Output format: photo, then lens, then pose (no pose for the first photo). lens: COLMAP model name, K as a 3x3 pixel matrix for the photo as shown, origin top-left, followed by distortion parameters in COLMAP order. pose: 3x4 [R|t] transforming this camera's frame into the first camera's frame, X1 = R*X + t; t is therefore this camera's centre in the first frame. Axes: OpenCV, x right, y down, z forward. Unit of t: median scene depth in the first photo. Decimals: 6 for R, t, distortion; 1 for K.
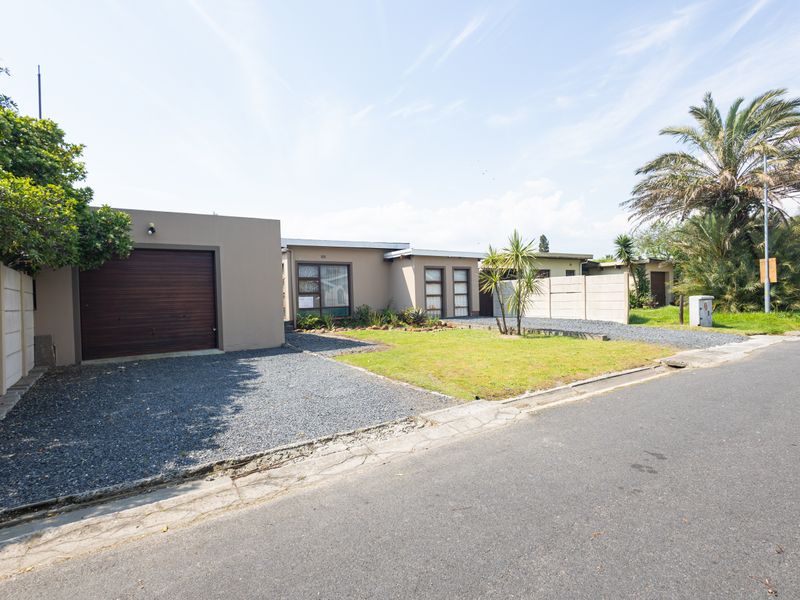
lens RADIAL K [[424.1, 0, 404.1], [0, 424.1, 298.8], [0, 0, 1]] dist [0.009247, -0.000582]
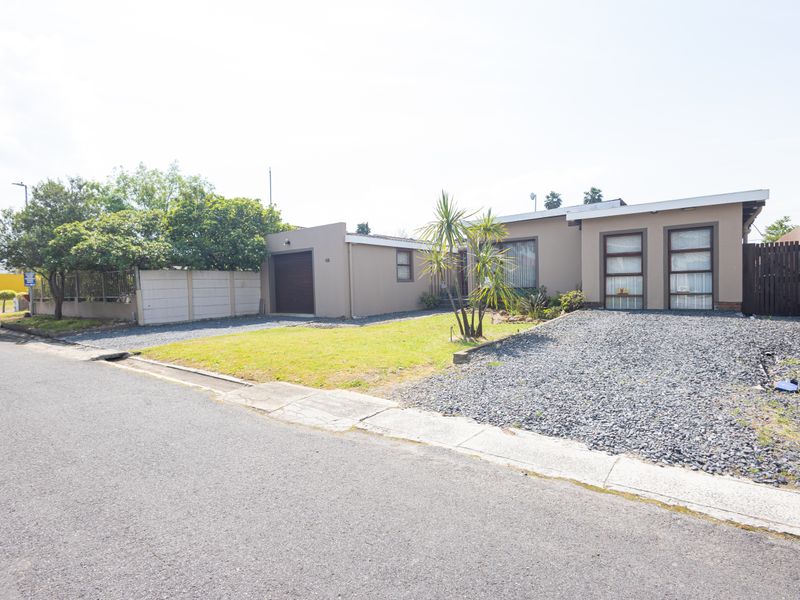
lens RADIAL K [[424.1, 0, 403.7], [0, 424.1, 300.2], [0, 0, 1]] dist [0.009247, -0.000582]
pose [[0.263221, 0.062696, -0.962696, 0.607491], [0.016867, 0.997434, 0.069571, -0.019432], [0.964588, -0.034550, 0.261489, 0.480057]]
